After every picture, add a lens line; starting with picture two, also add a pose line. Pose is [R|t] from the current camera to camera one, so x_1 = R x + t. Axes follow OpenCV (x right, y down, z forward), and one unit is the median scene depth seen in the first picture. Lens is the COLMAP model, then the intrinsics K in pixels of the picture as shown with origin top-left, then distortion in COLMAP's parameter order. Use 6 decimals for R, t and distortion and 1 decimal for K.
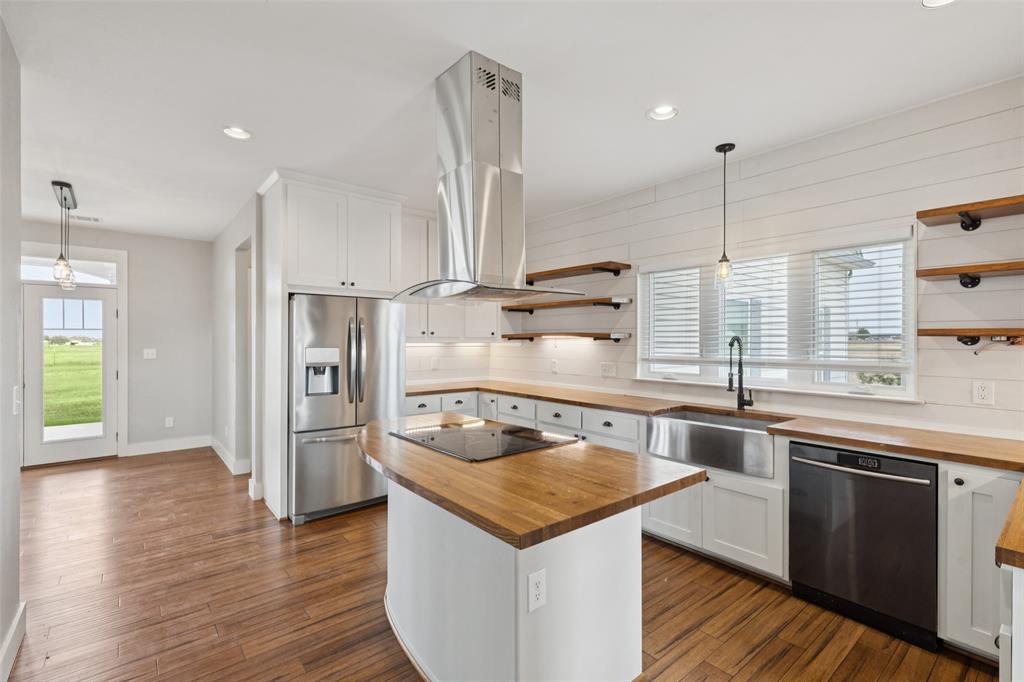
lens RADIAL K [[463.8, 0, 516.9], [0, 463.8, 340.1], [0, 0, 1]] dist [0.006948, -0.001789]
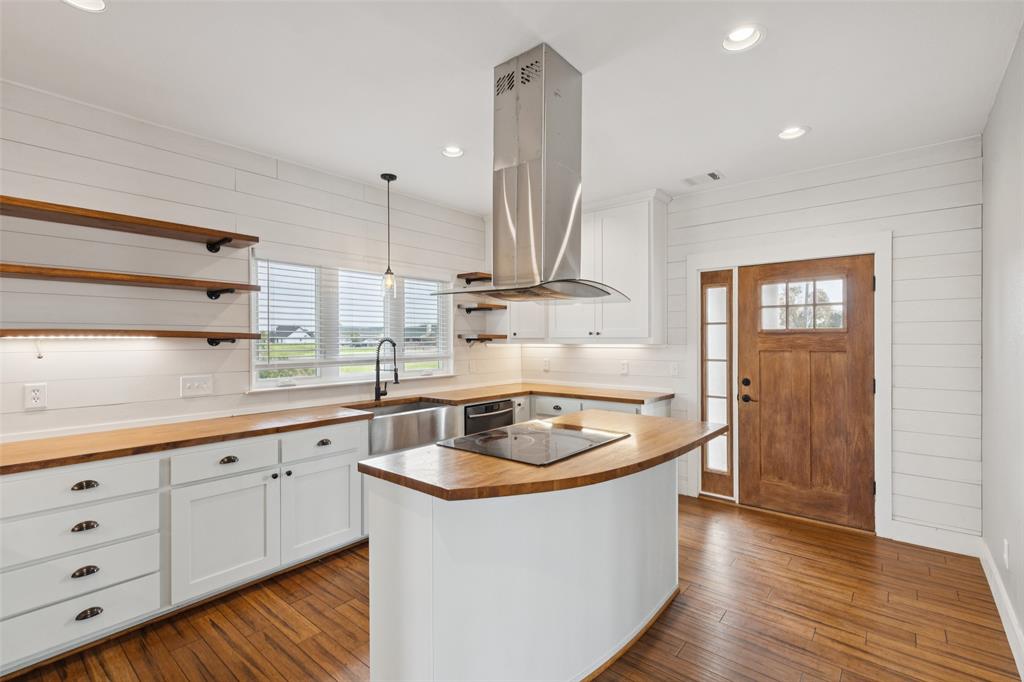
lens RADIAL K [[463.8, 0, 511.3], [0, 463.8, 340.2], [0, 0, 1]] dist [0.006948, -0.001789]
pose [[-0.187774, 0.000126, 0.982212, -0.766144], [0.004602, 0.999989, 0.000751, -0.001840], [-0.982202, 0.004661, -0.187772, 0.924396]]
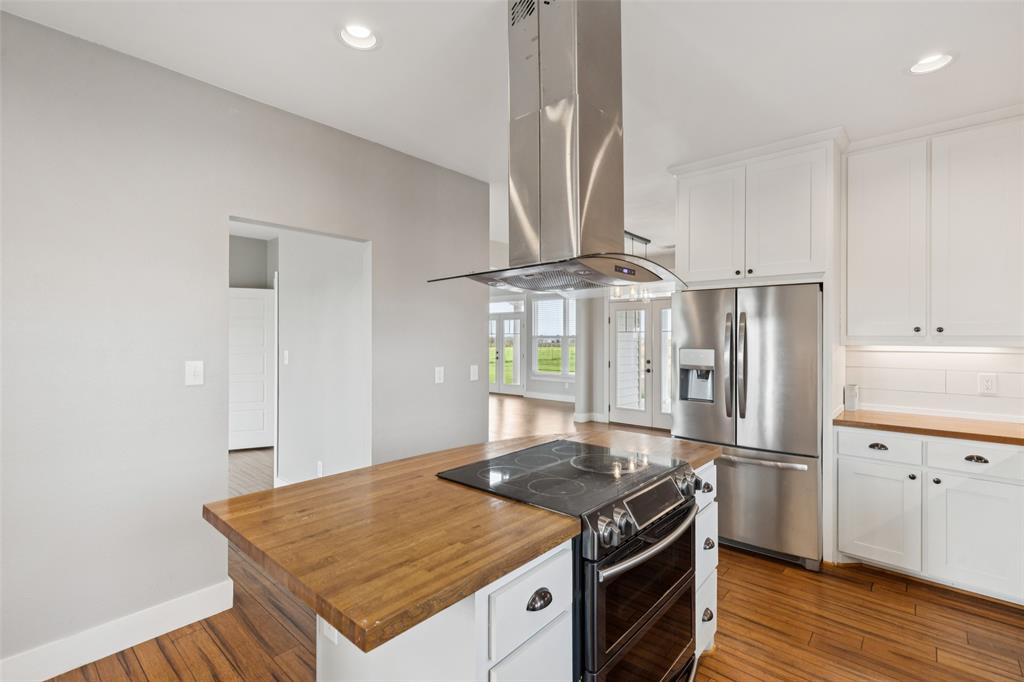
lens RADIAL K [[463.8, 0, 509.2], [0, 463.8, 334.7], [0, 0, 1]] dist [0.006948, -0.001789]
pose [[0.155083, -0.006304, -0.987881, 0.302876], [-0.005152, 0.999961, -0.007190, -0.001787], [0.987888, 0.006205, 0.155045, 0.368529]]
